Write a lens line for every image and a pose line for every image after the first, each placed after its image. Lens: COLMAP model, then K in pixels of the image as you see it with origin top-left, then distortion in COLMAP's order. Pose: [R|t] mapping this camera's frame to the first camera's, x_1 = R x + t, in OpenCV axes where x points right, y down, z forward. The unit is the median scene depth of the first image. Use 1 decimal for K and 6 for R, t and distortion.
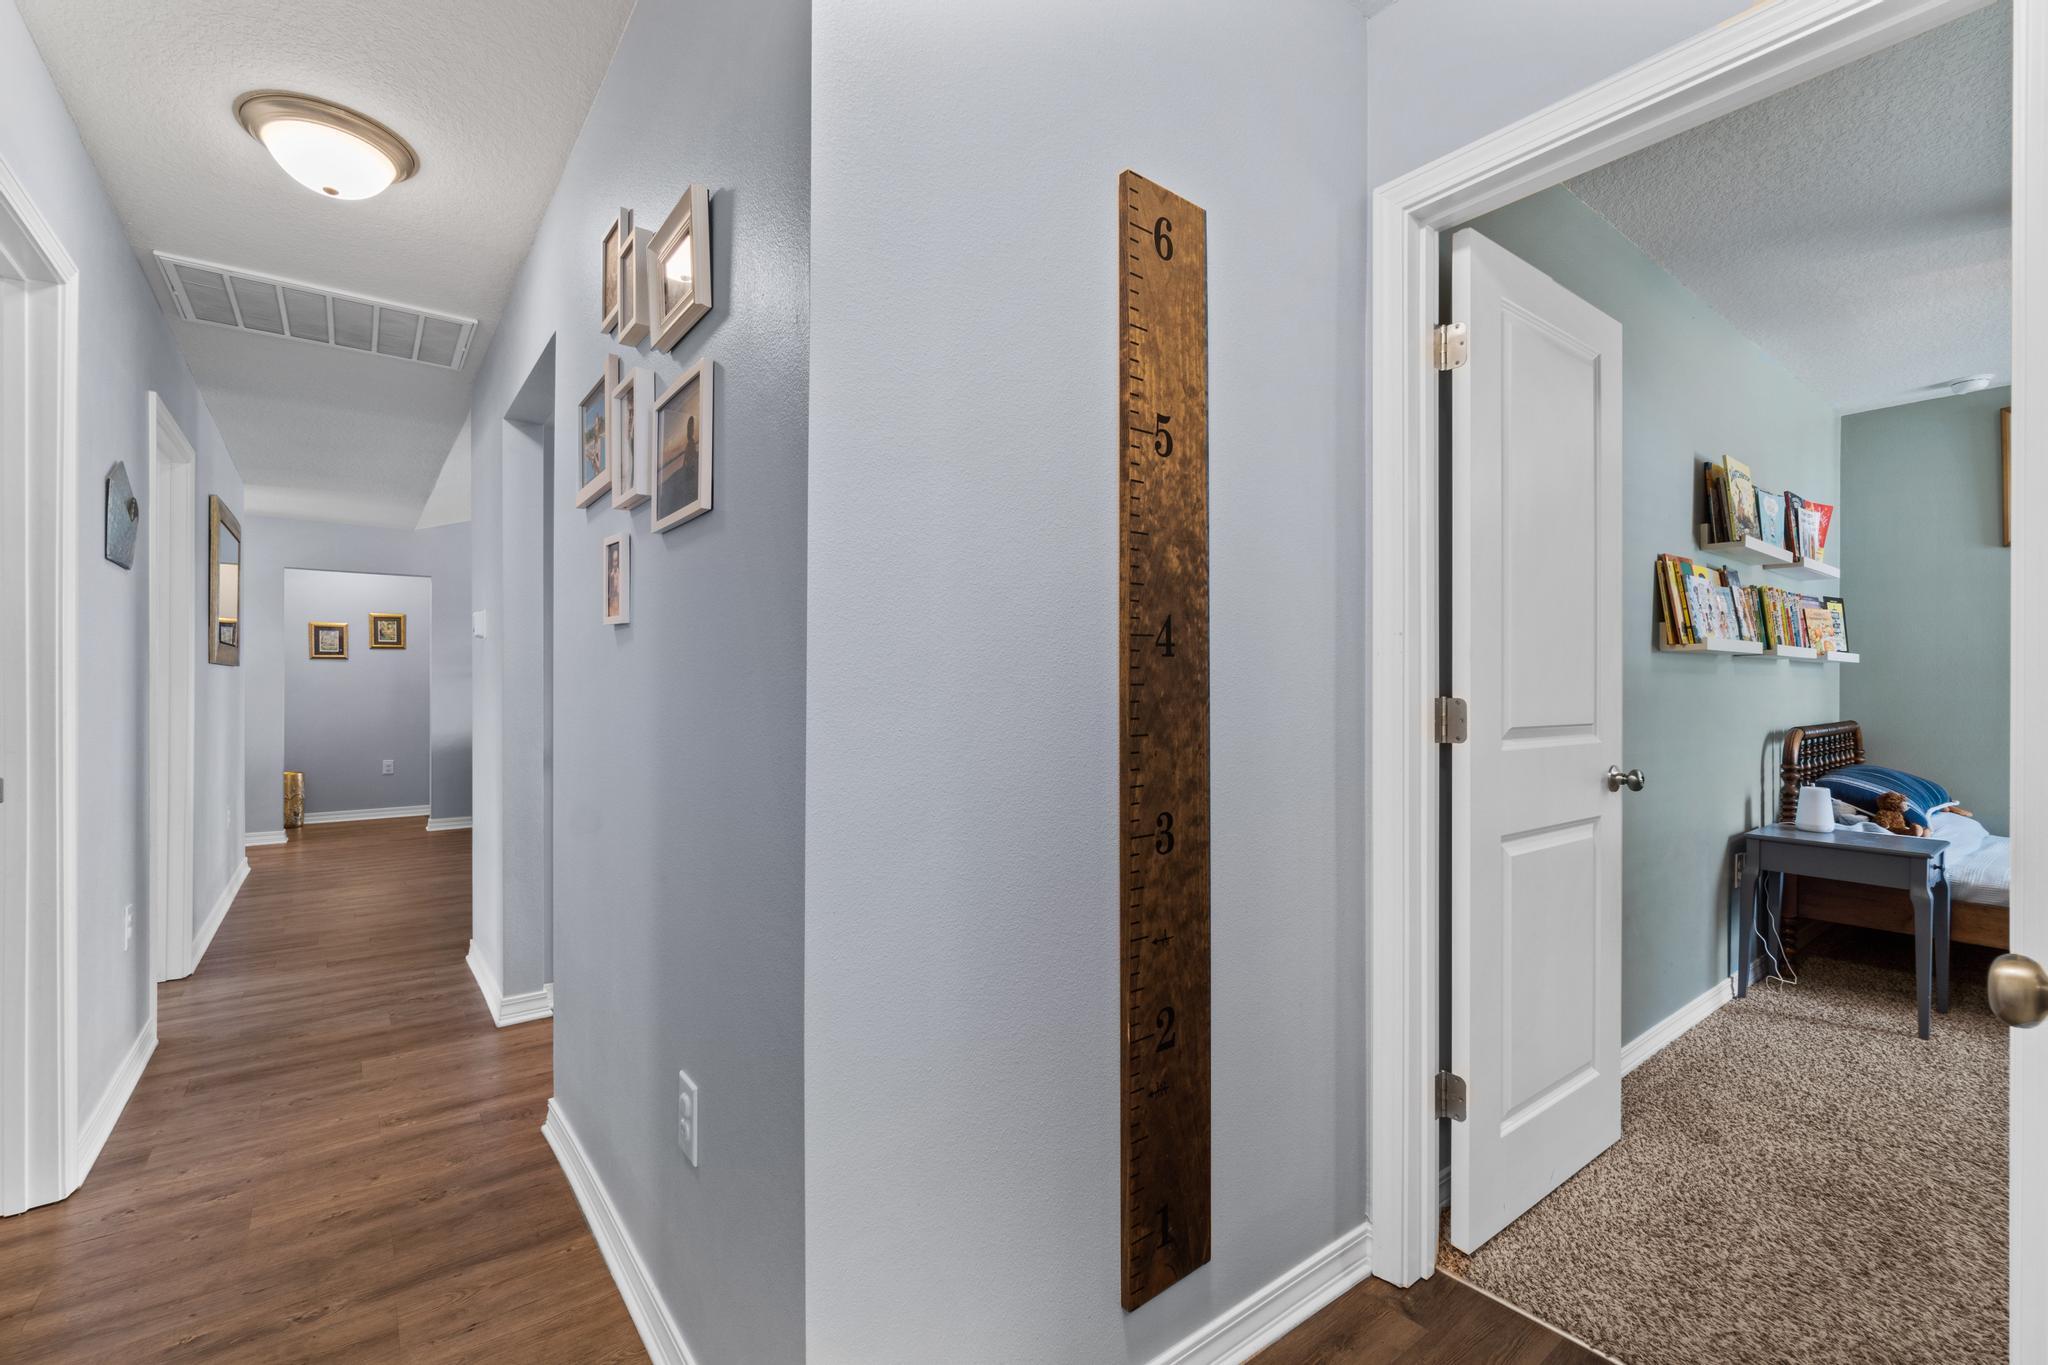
lens RADIAL K [[888.3, 0, 1027.9], [0, 888.3, 689.2], [0, 0, 1]] dist [-0.005295, 0.000607]
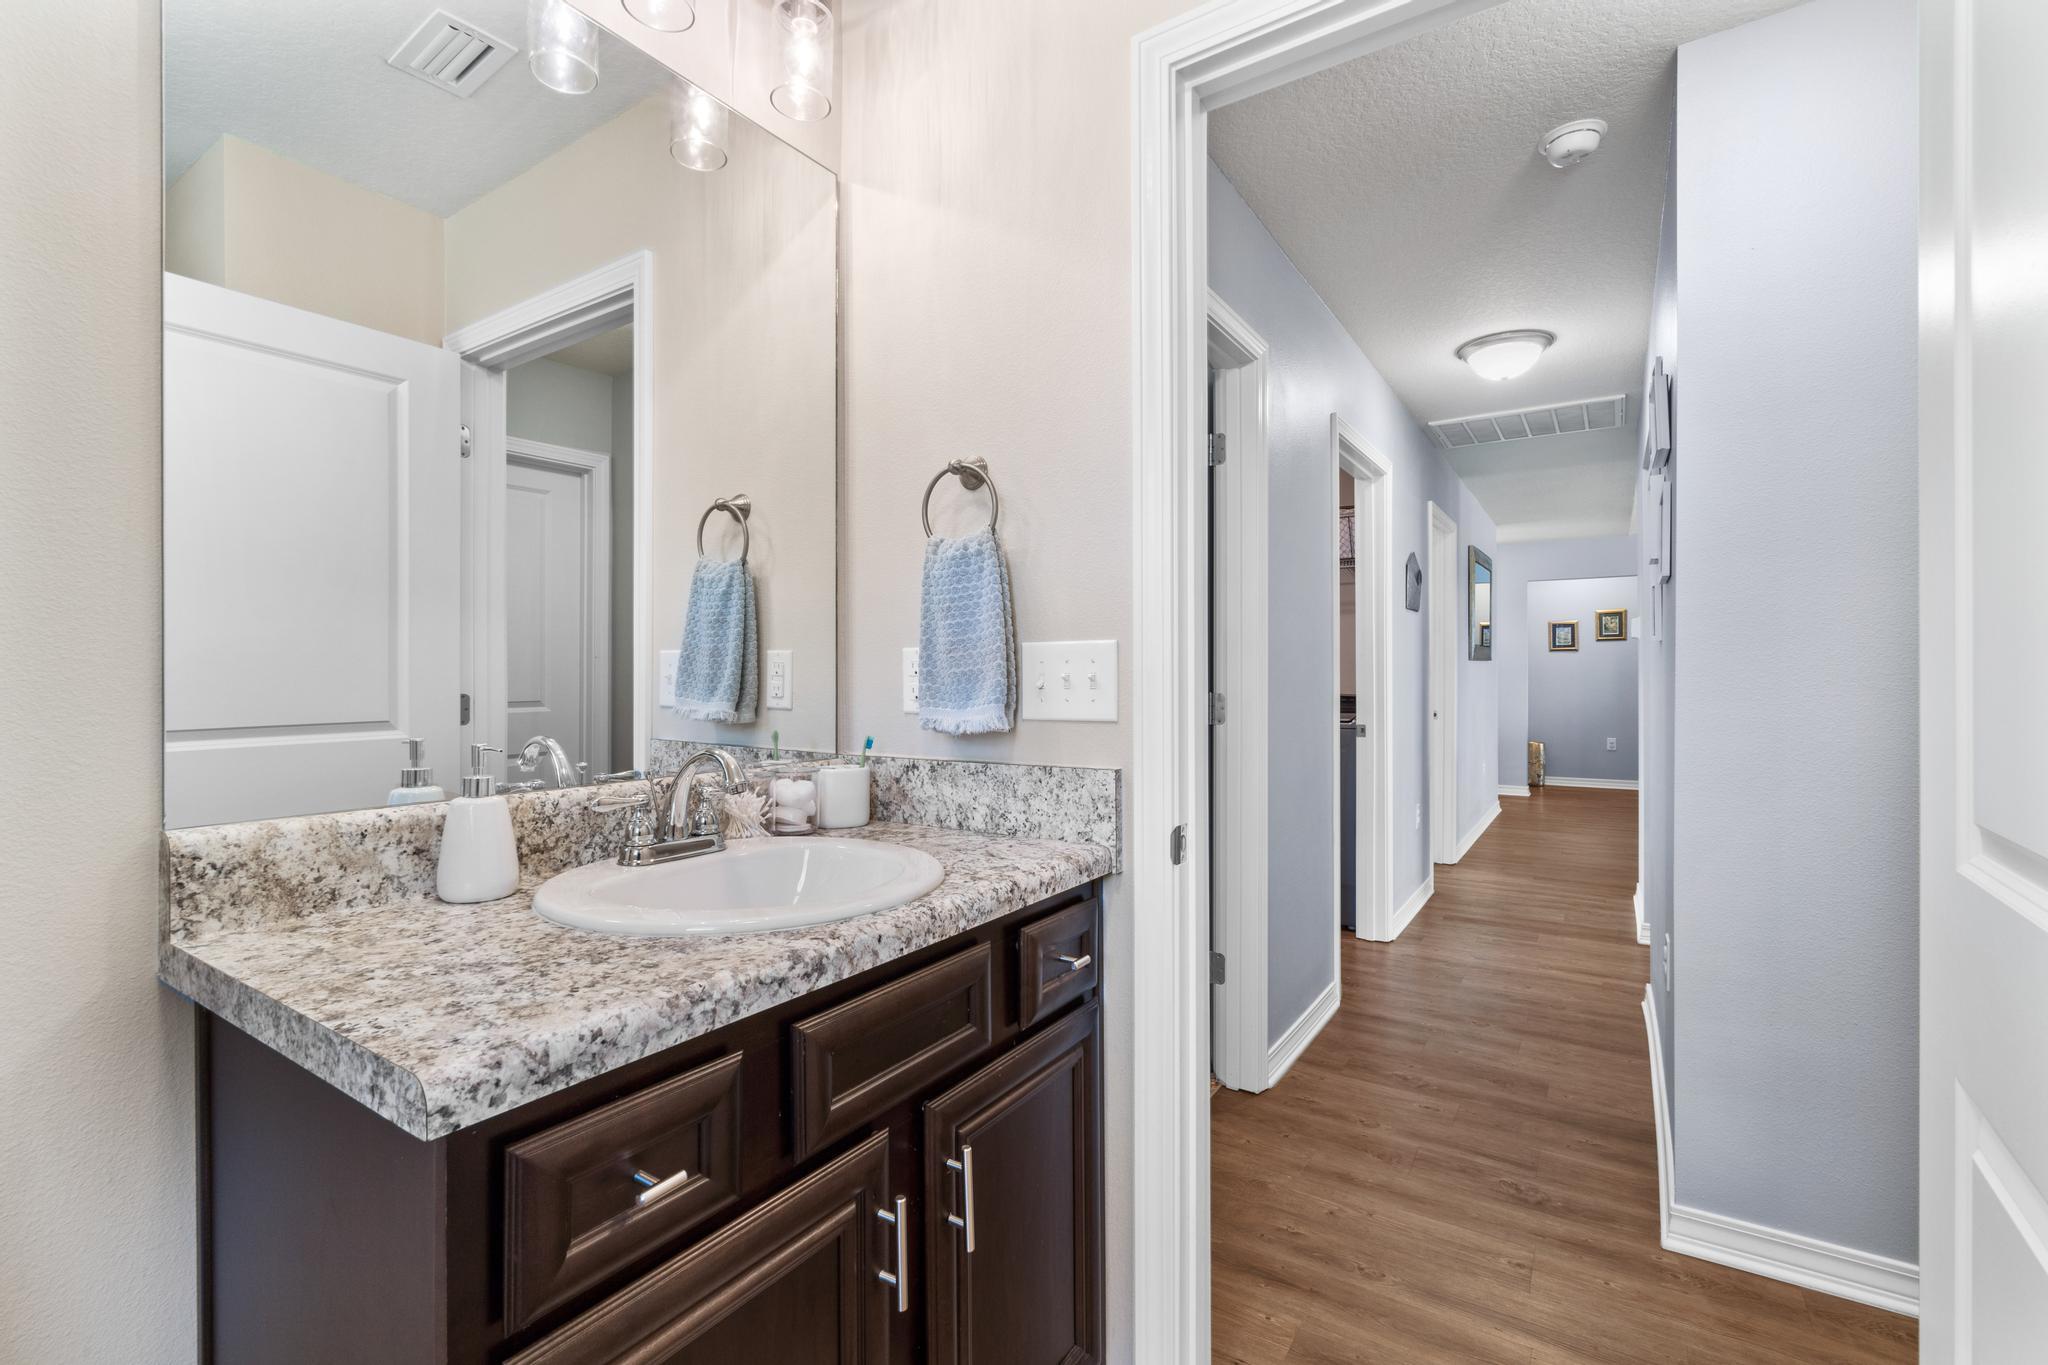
lens RADIAL K [[888.3, 0, 1023.0], [0, 888.3, 679.3], [0, 0, 1]] dist [-0.005295, 0.000607]
pose [[0.325666, 0.002971, -0.945480, 0.258789], [0.004089, 0.999981, 0.004551, -0.008630], [0.945476, -0.005348, 0.325648, -0.207359]]
